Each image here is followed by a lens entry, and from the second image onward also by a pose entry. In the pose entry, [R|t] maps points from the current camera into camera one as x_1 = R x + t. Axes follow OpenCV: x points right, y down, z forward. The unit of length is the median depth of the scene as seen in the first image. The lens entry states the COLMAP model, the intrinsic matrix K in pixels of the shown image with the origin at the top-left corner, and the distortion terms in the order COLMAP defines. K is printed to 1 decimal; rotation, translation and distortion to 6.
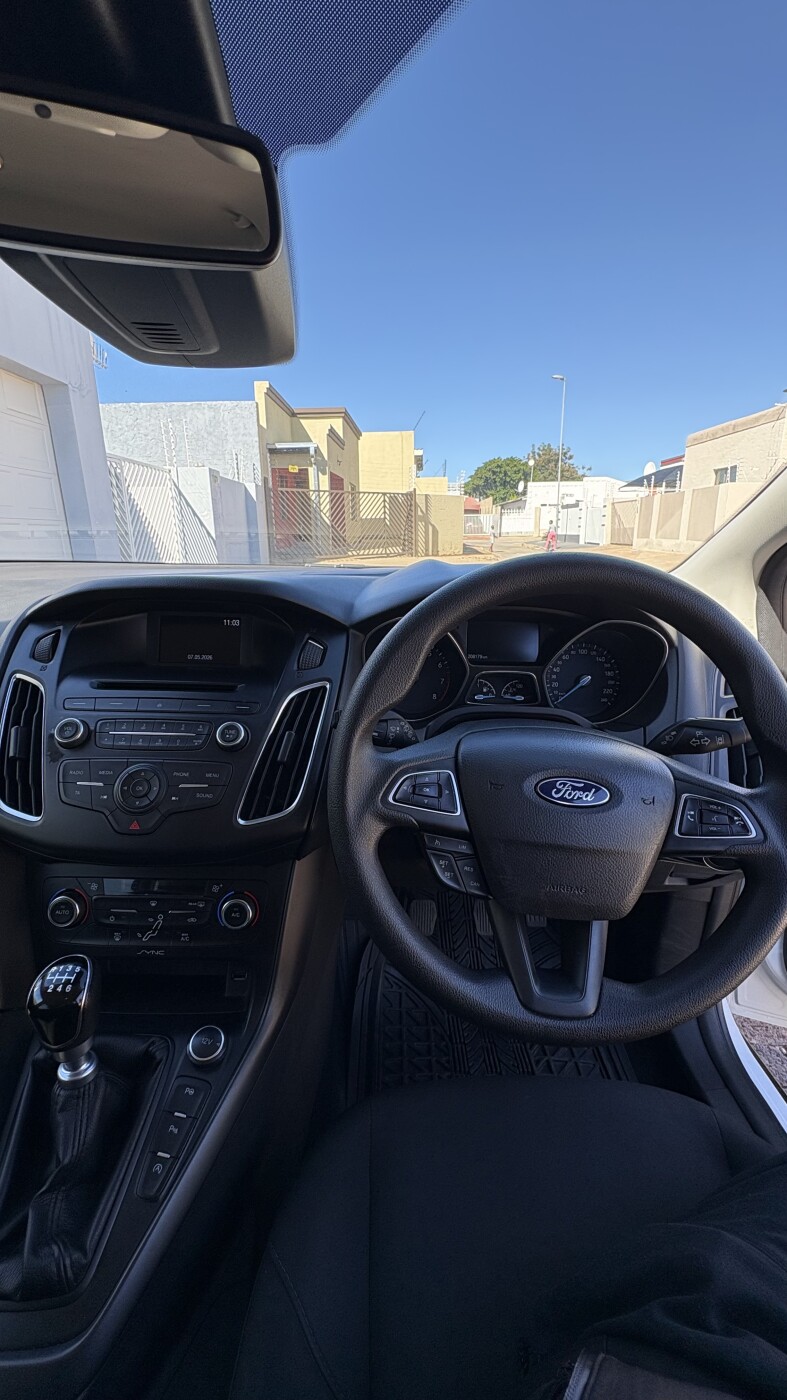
lens RADIAL K [[562.2, 0, 393.6], [0, 562.2, 693.5], [0, 0, 1]] dist [-0.001078, 0.000313]
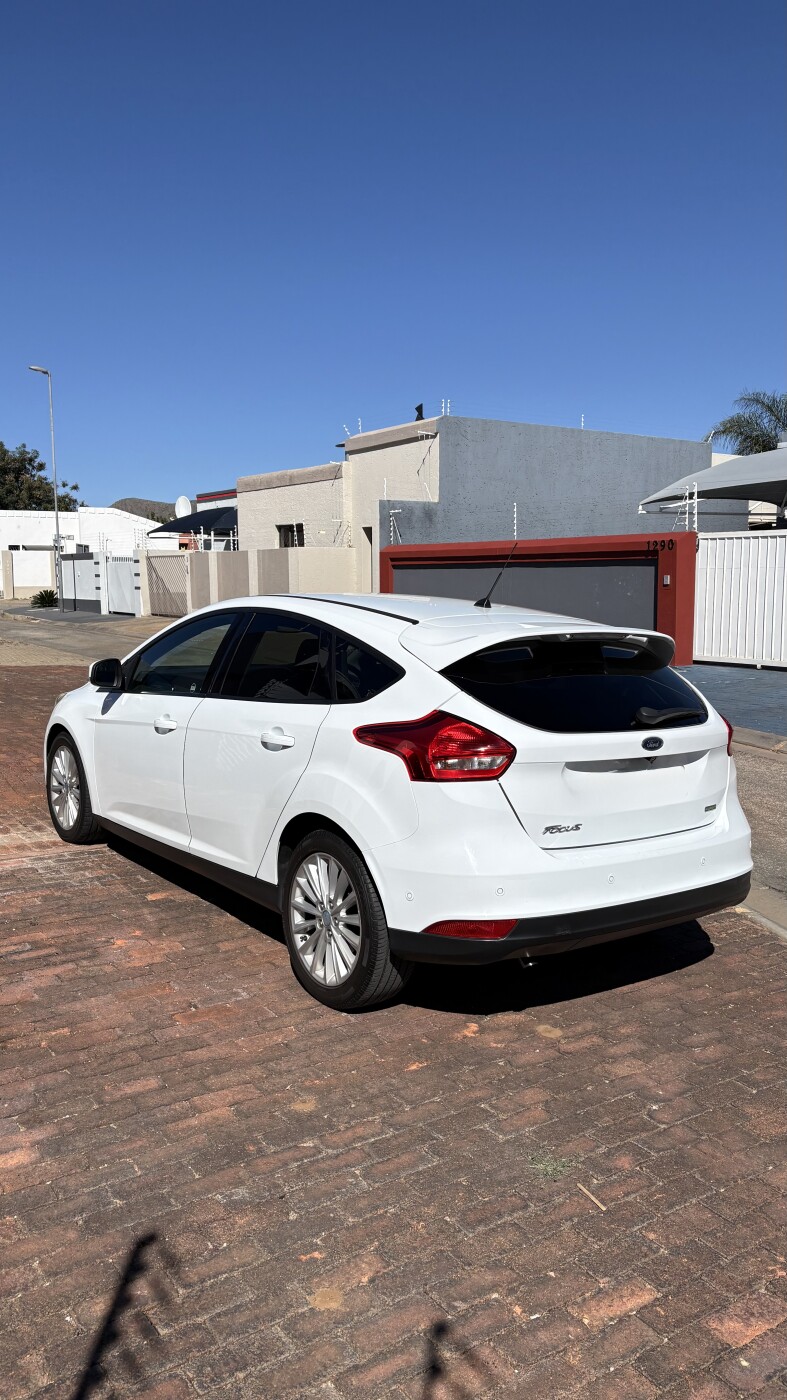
lens RADIAL K [[1044.6, 0, 388.8], [0, 1044.6, 699.8], [0, 0, 1]] dist [0.013464, 0.002491]
pose [[0.816410, -0.056827, 0.574670, -0.192405], [0.153704, 0.980632, -0.121390, 0.055445], [-0.556641, 0.187433, 0.809333, -0.279926]]
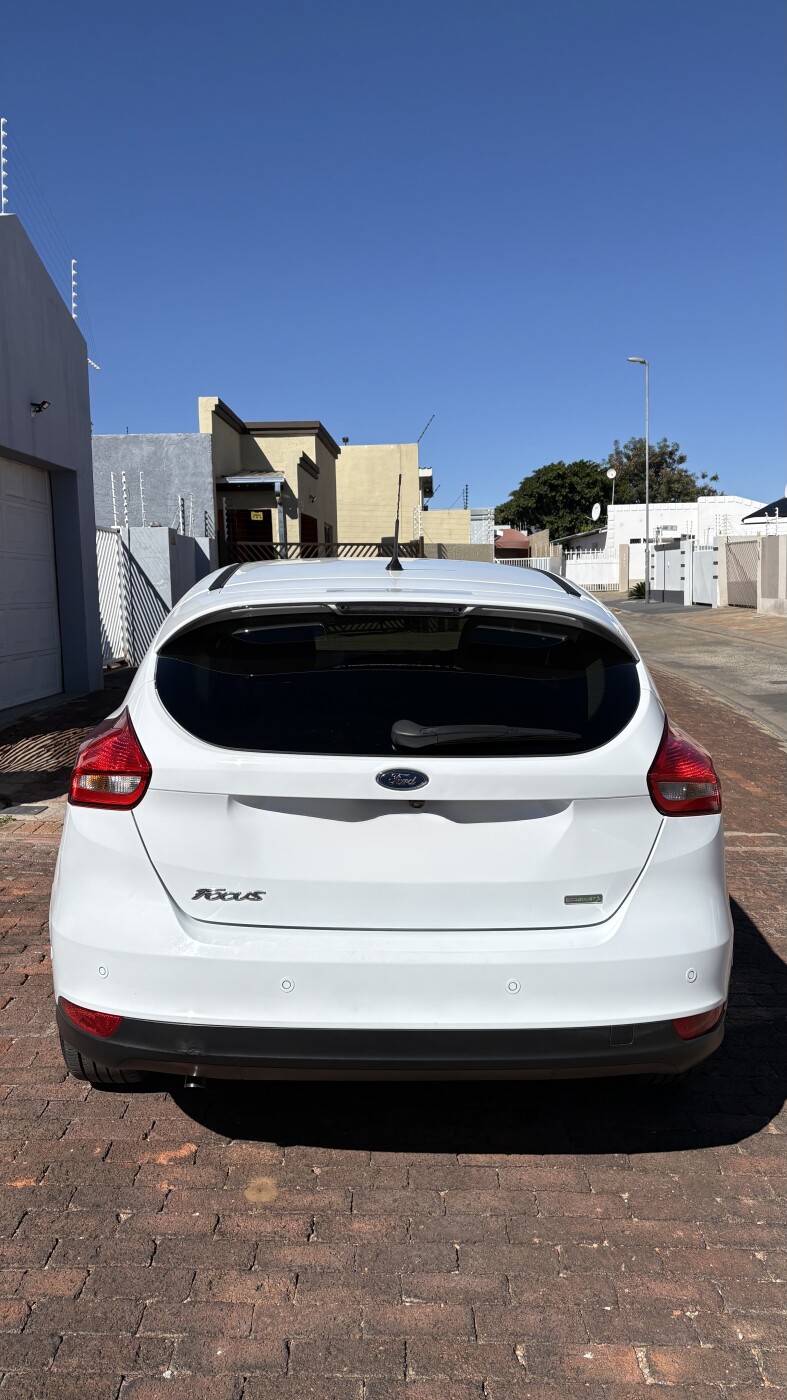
lens RADIAL K [[1044.6, 0, 387.4], [0, 1044.6, 702.9], [0, 0, 1]] dist [0.013464, 0.002491]
pose [[0.999920, -0.011988, 0.003981, -0.013880], [0.012480, 0.986296, -0.164515, 0.058874], [-0.001954, 0.164551, 0.986367, -0.265011]]
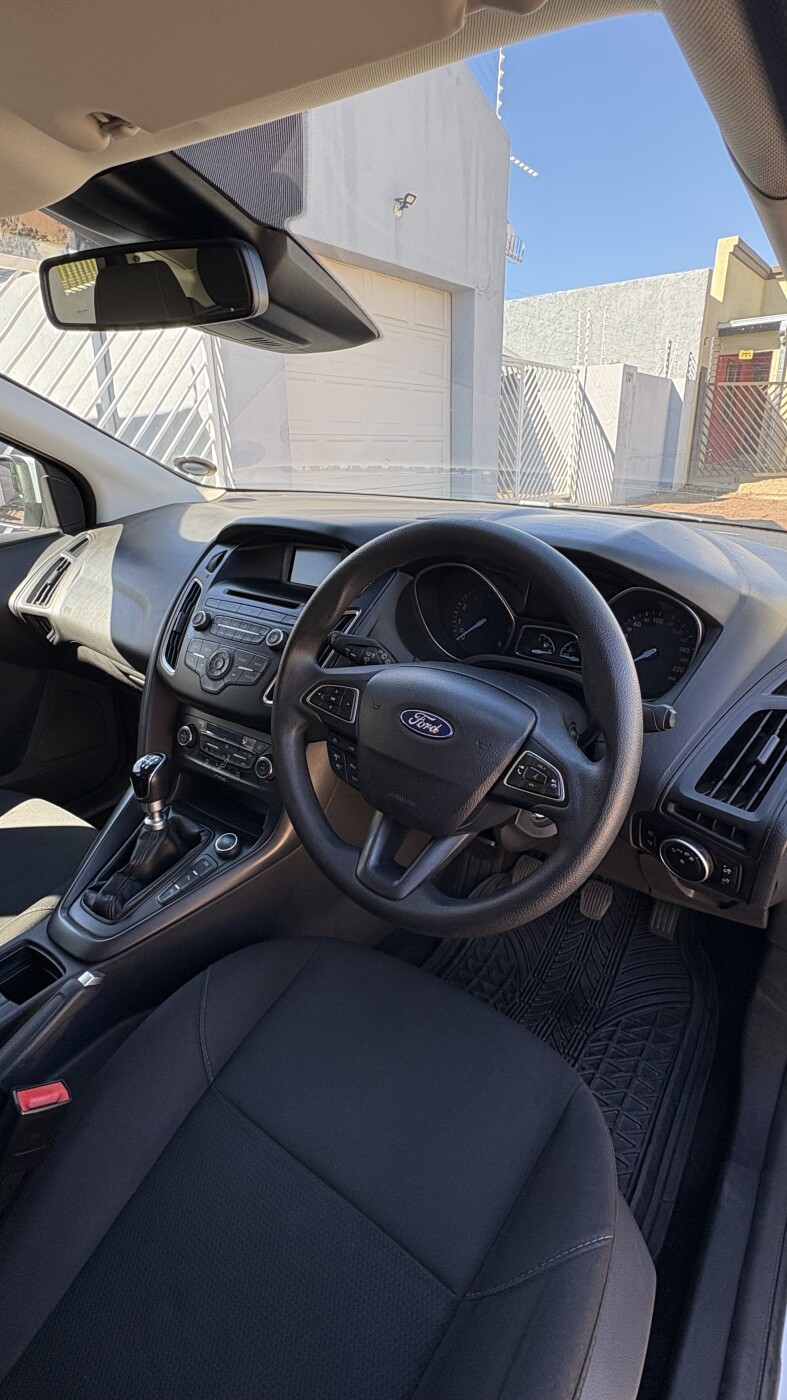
lens RADIAL K [[668.2, 0, 389.2], [0, 668.2, 690.1], [0, 0, 1]] dist [-0.002722, -0.000346]
pose [[0.800731, 0.198441, -0.565200, 0.027078], [-0.153493, 0.980003, 0.126622, -0.001563], [0.579025, -0.014636, 0.815179, -0.004921]]
